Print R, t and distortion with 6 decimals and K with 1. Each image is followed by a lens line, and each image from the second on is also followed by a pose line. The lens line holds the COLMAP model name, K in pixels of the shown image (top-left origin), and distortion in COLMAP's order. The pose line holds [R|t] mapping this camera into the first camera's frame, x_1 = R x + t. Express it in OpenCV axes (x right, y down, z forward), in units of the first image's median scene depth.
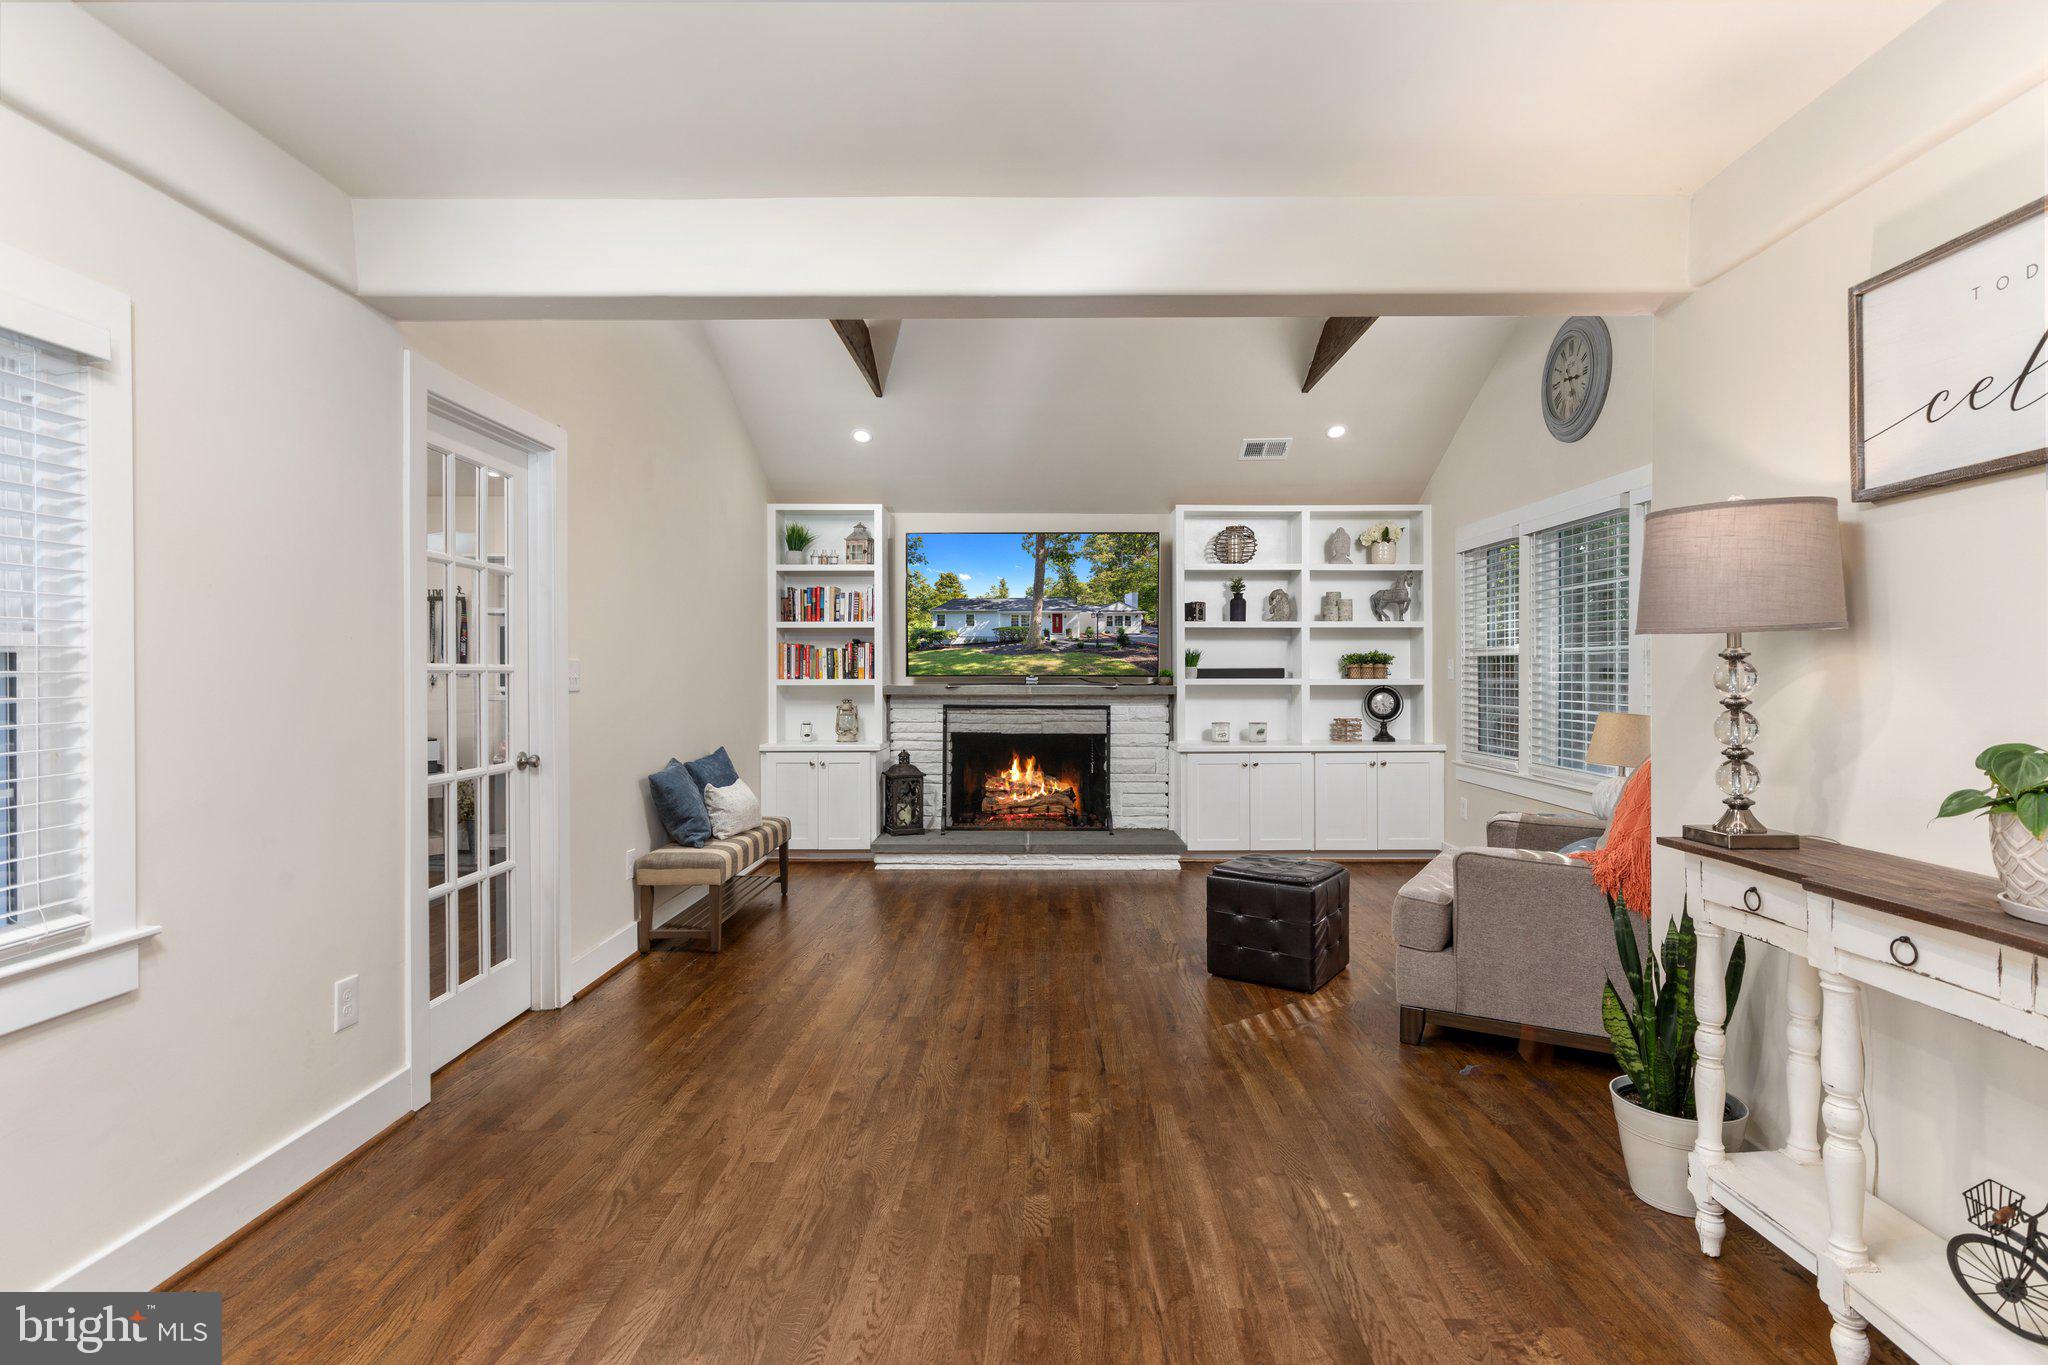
lens RADIAL K [[1000.9, 0, 1026.0], [0, 1000.9, 672.5], [0, 0, 1]] dist [0.004600, -0.000098]
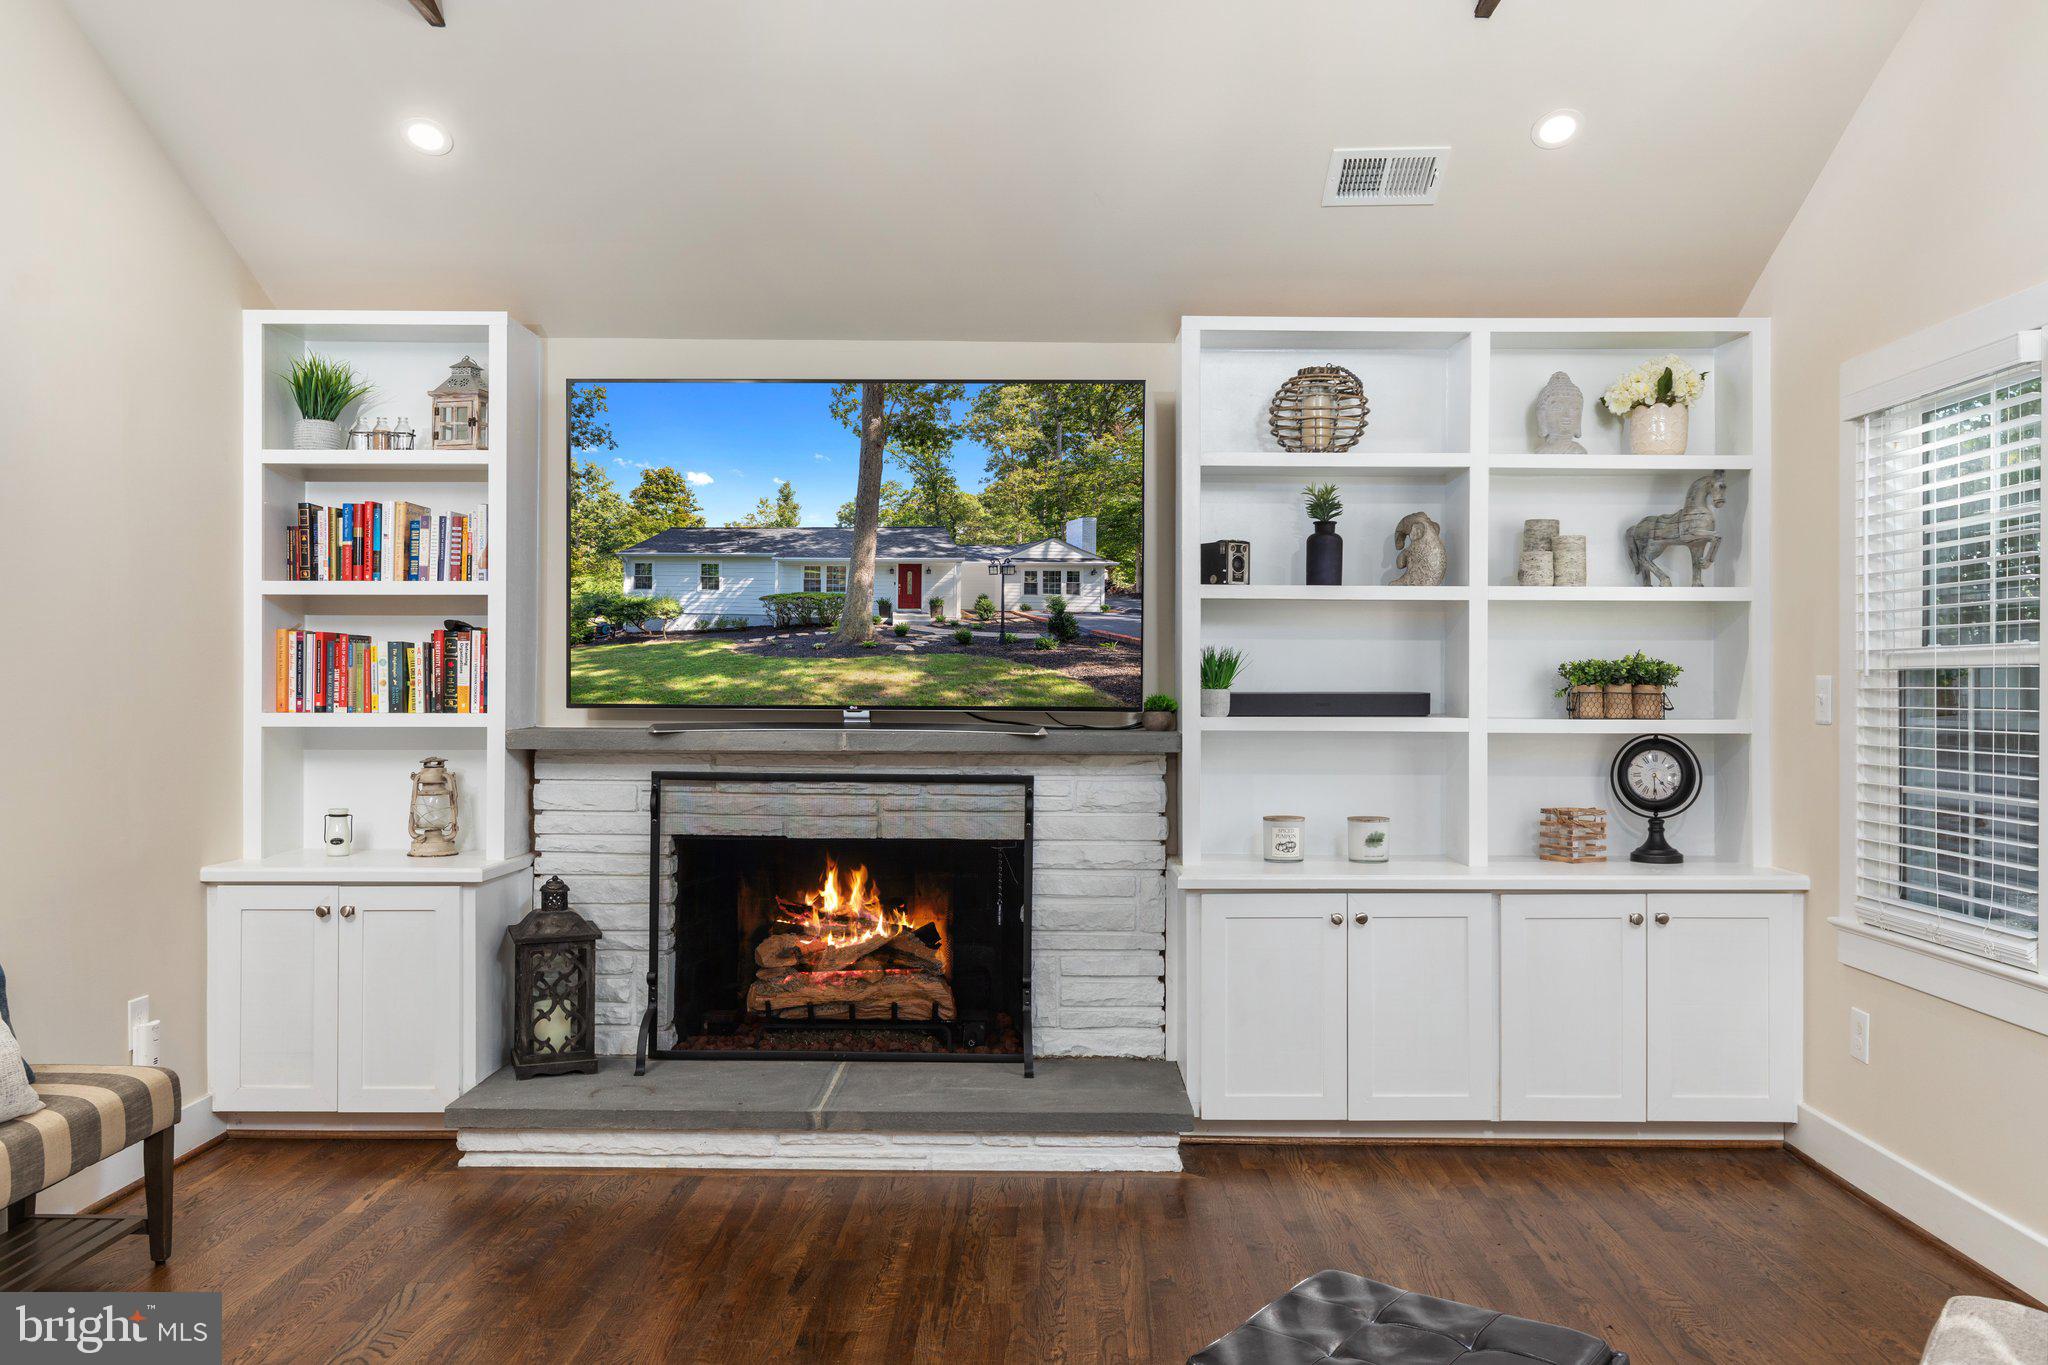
lens RADIAL K [[1611.7, 0, 1027.5], [0, 1611.7, 669.9], [0, 0, 1]] dist [-0.005120, 0.005780]
pose [[0.999960, 0.006838, 0.005758, 0.078457], [-0.006750, 0.999862, -0.015155, -0.002602], [-0.005861, 0.015115, 0.999869, 0.299036]]
